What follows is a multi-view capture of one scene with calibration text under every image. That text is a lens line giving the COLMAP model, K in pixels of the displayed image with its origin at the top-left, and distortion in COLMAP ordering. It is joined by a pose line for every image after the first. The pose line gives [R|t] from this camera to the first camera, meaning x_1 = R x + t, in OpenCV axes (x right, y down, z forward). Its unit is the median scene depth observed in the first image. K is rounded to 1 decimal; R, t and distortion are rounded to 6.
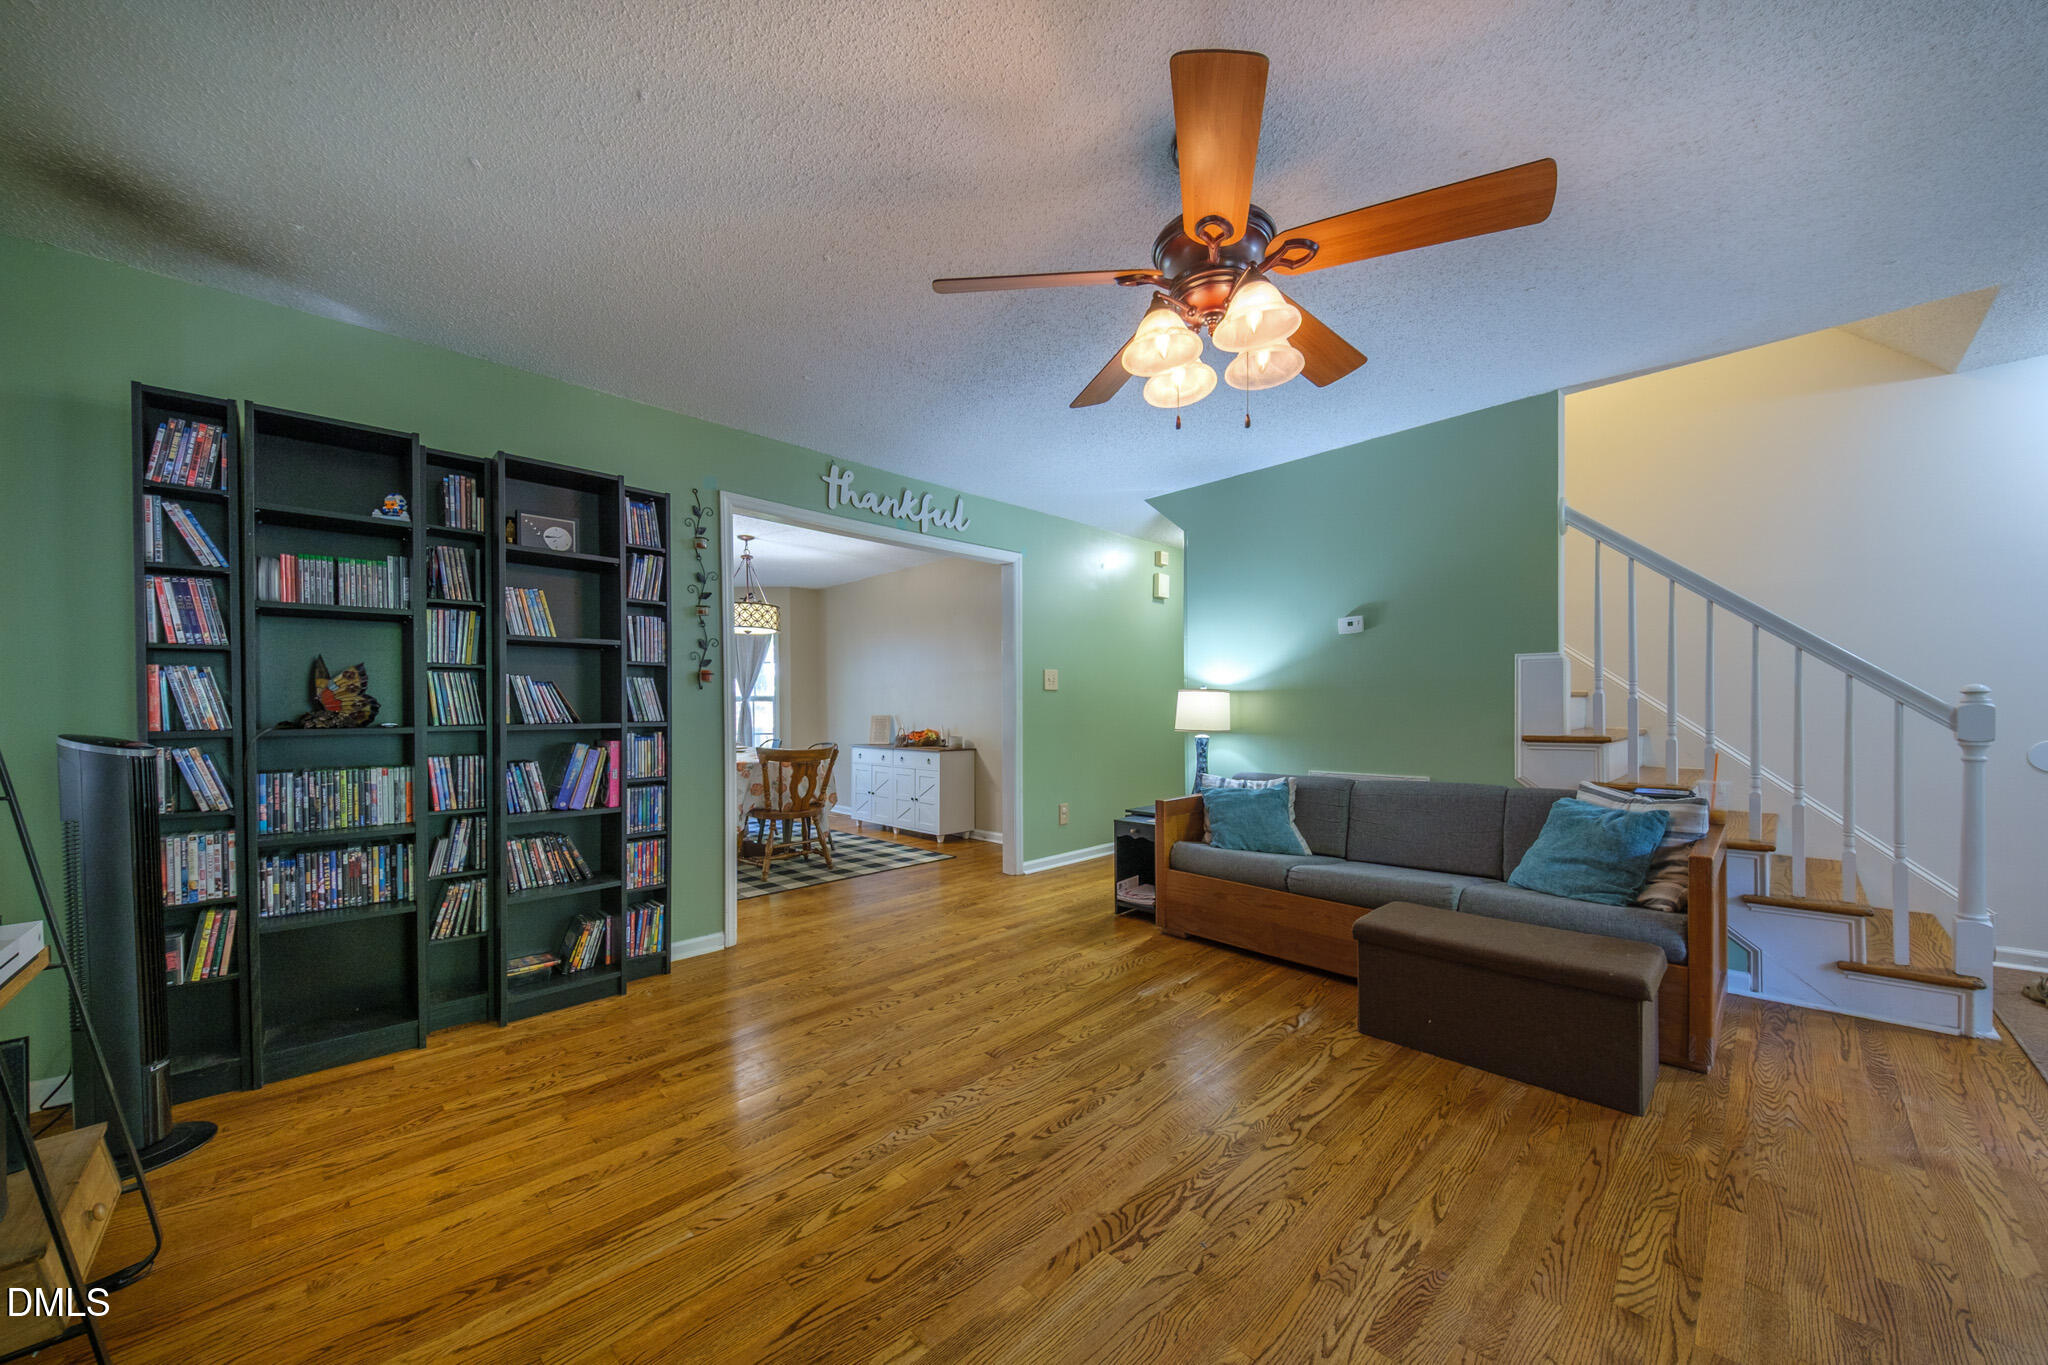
lens RADIAL K [[720.3, 0, 1027.2], [0, 720.3, 712.9], [0, 0, 1]] dist [0.045229, -0.024547]
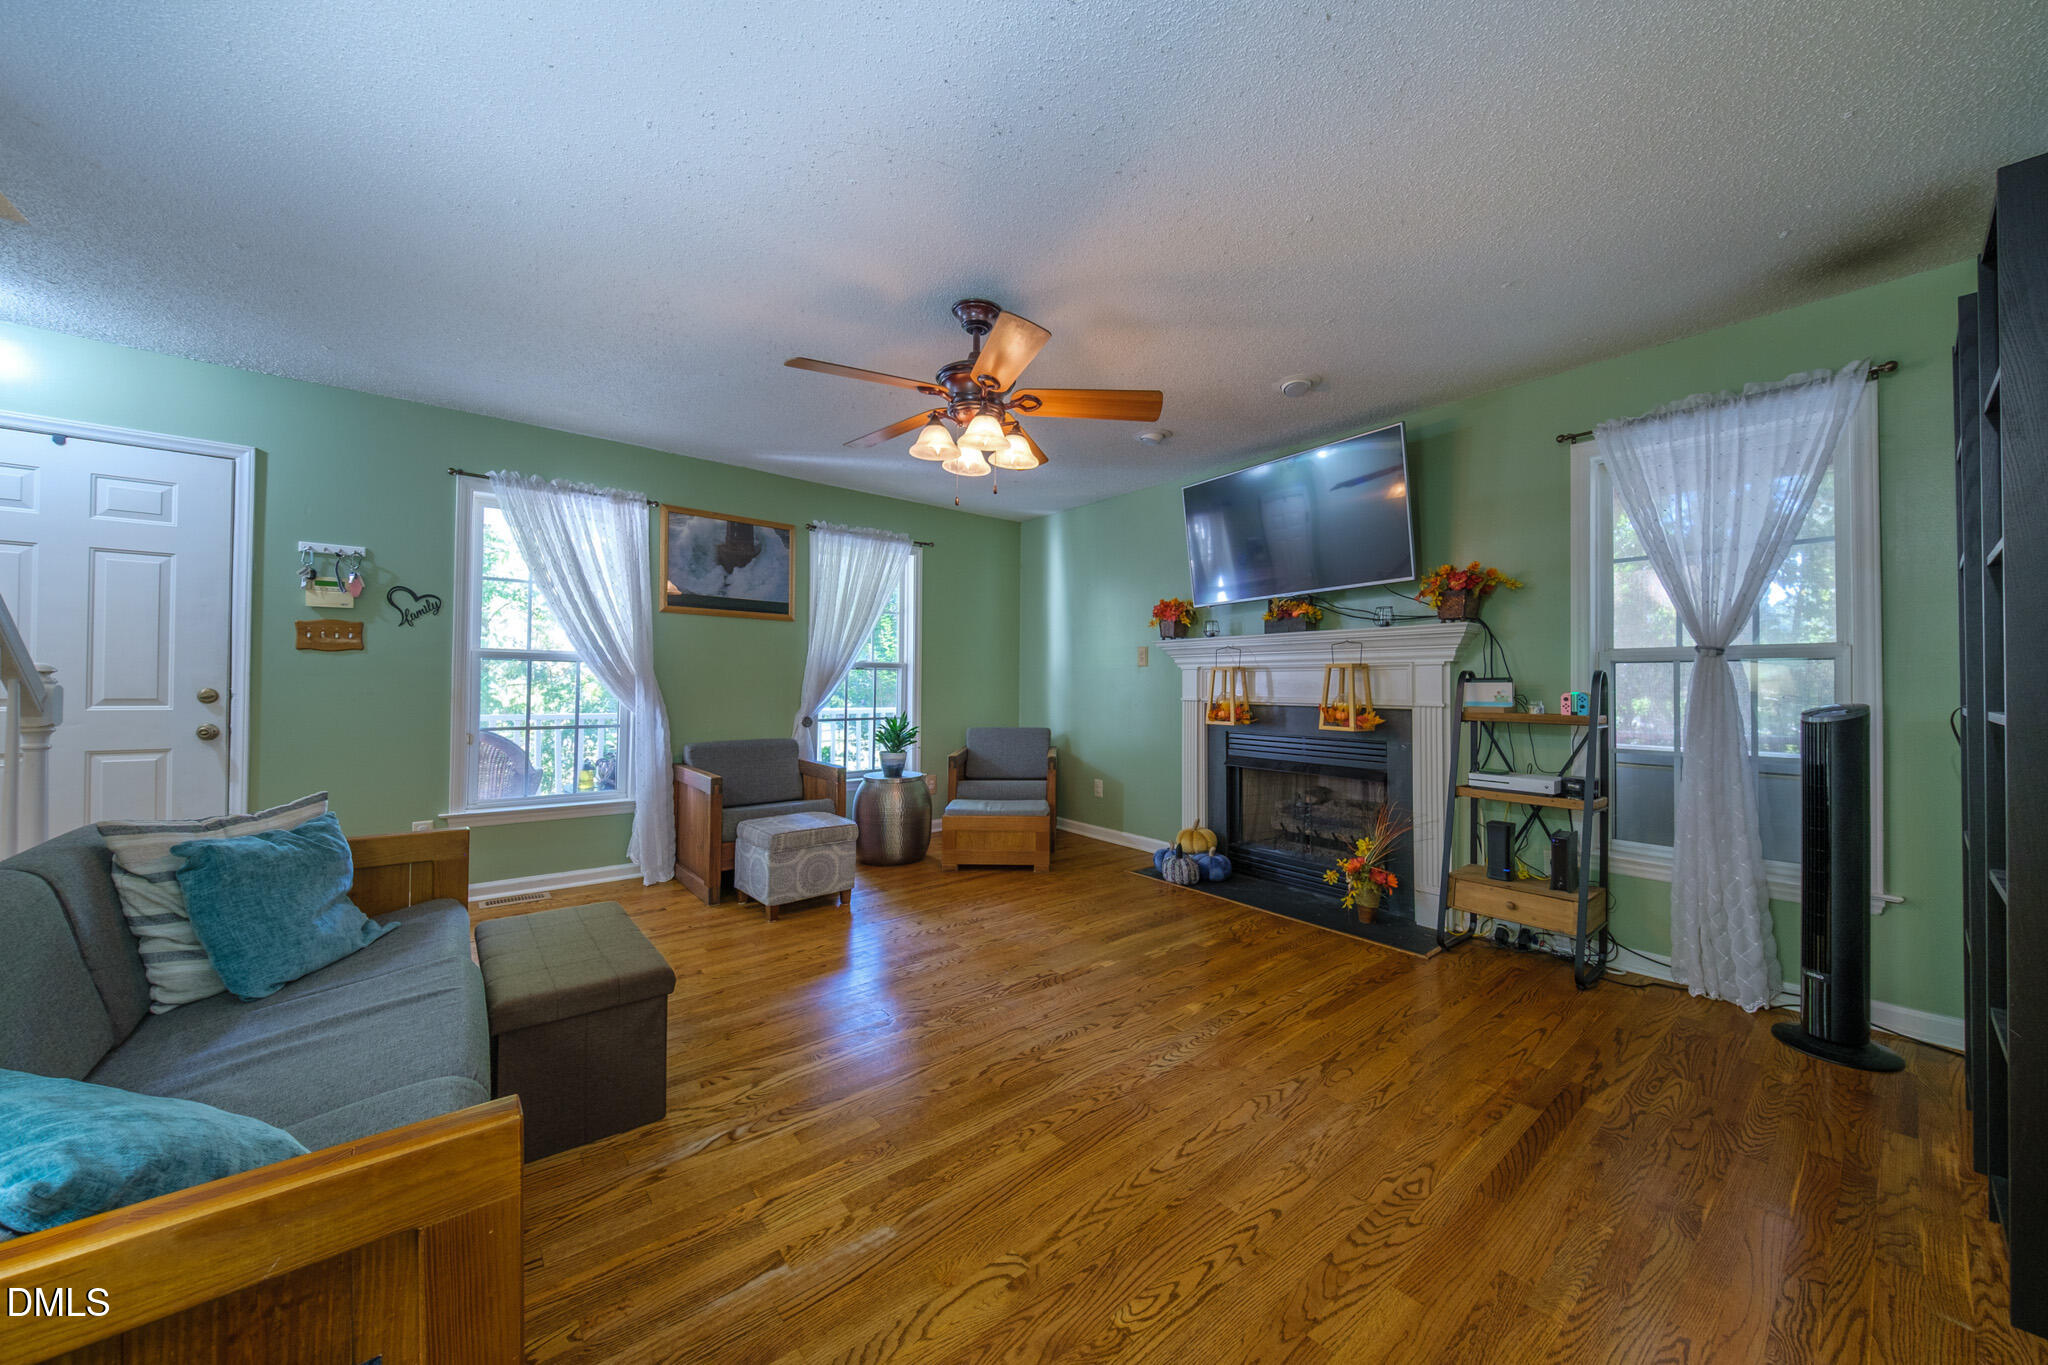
lens RADIAL K [[711.5, 0, 1034.6], [0, 711.5, 673.5], [0, 0, 1]] dist [0.063169, -0.032519]
pose [[-0.995908, 0.004502, 0.090263, 0.002662], [0.003528, 0.999934, -0.010947, -0.013892], [-0.090307, -0.010583, -0.995858, 2.177089]]
